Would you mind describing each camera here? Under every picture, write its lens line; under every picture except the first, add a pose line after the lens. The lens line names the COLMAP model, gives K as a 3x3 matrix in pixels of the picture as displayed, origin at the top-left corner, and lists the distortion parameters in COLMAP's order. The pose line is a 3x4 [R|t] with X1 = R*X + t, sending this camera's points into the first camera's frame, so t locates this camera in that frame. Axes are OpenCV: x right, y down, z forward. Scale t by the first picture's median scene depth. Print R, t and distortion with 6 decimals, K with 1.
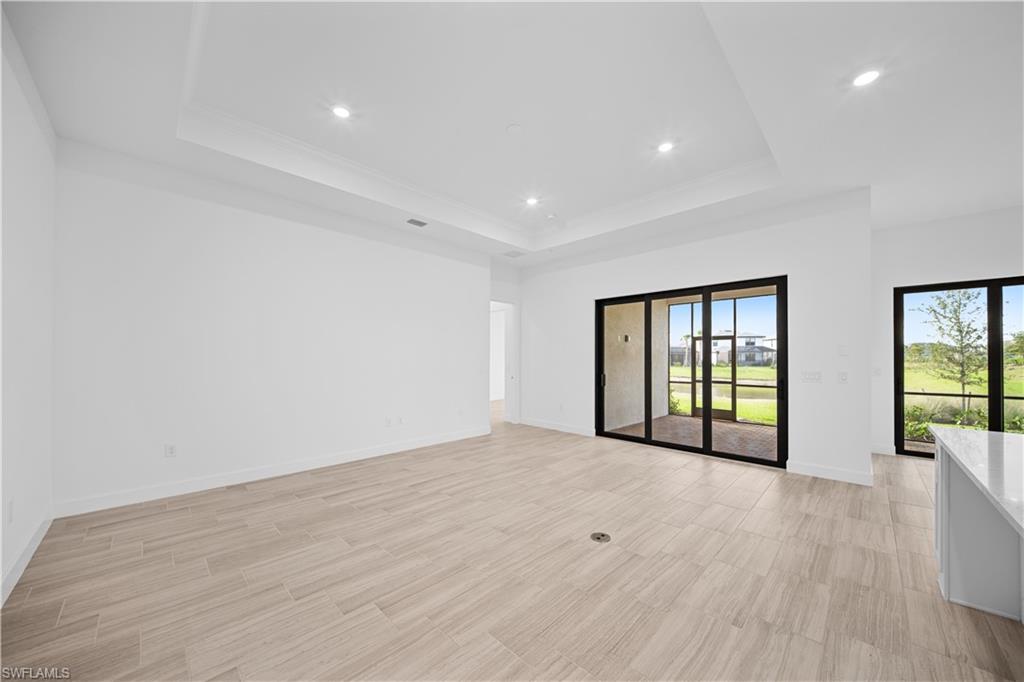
lens RADIAL K [[358.6, 0, 516.6], [0, 358.6, 358.1], [0, 0, 1]] dist [-0.002154, -0.000417]
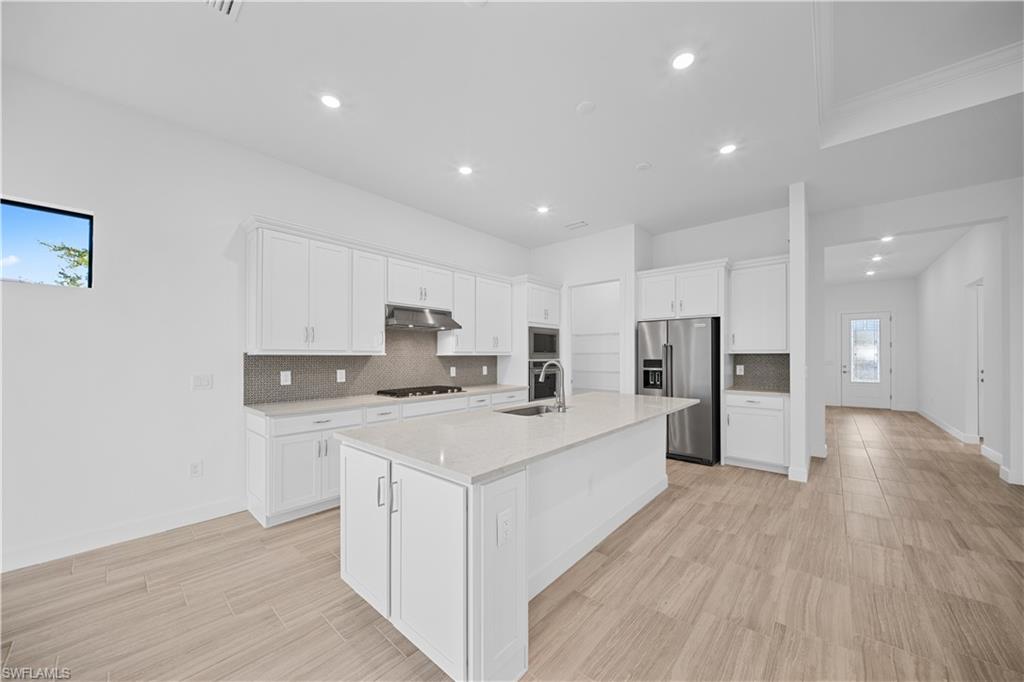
lens RADIAL K [[361.3, 0, 509.4], [0, 361.3, 353.2], [0, 0, 1]] dist [-0.006900, -0.000152]
pose [[-0.998975, -0.000161, -0.045272, 0.474569], [0.000028, 0.999991, -0.004192, -0.000301], [0.045272, -0.004189, -0.998966, 0.659171]]
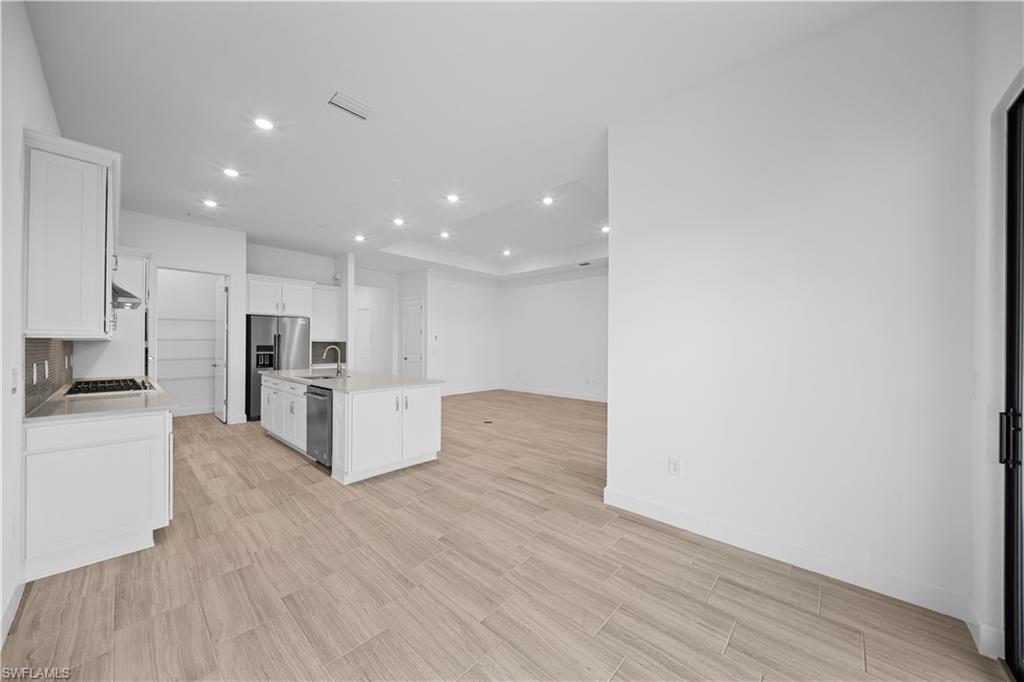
lens RADIAL K [[359.8, 0, 512.0], [0, 359.8, 341.0], [0, 0, 1]] dist [-0.000101, -0.000070]
pose [[0.035810, -0.009286, -0.999315, 1.264772], [-0.005759, 0.999938, -0.009498, 0.003426], [0.999342, 0.006095, 0.035754, 0.536737]]
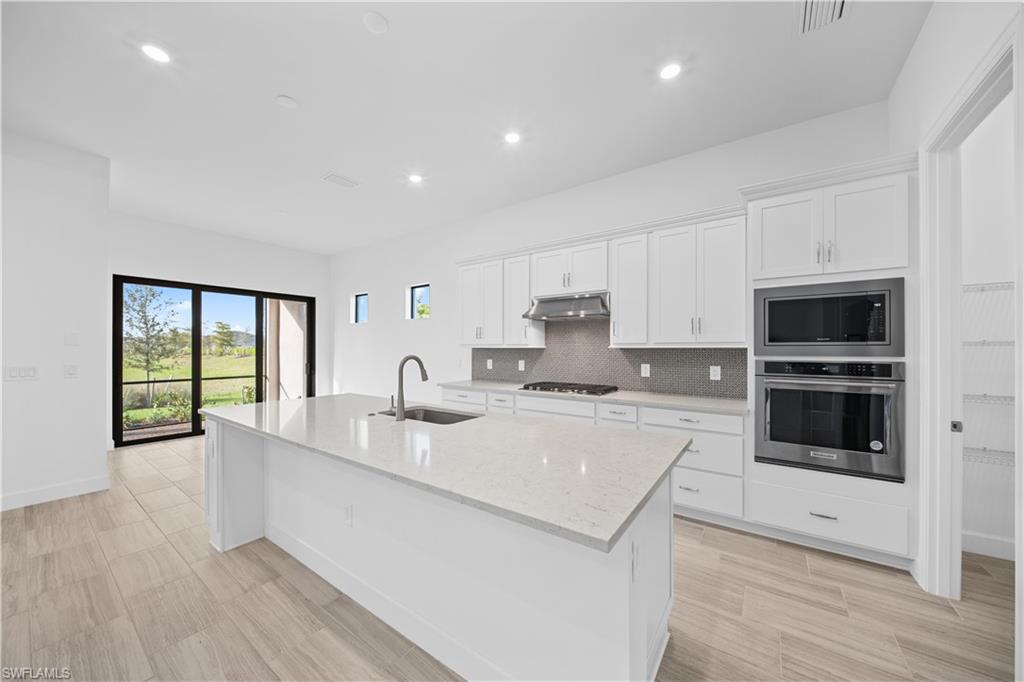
lens RADIAL K [[356.8, 0, 511.3], [0, 356.8, 344.2], [0, 0, 1]] dist [0.006528, -0.004443]
pose [[-0.147683, 0.011184, 0.988972, -0.042087], [0.000192, 0.999936, -0.011279, 0.001178], [-0.989035, -0.001476, -0.147676, 0.083948]]
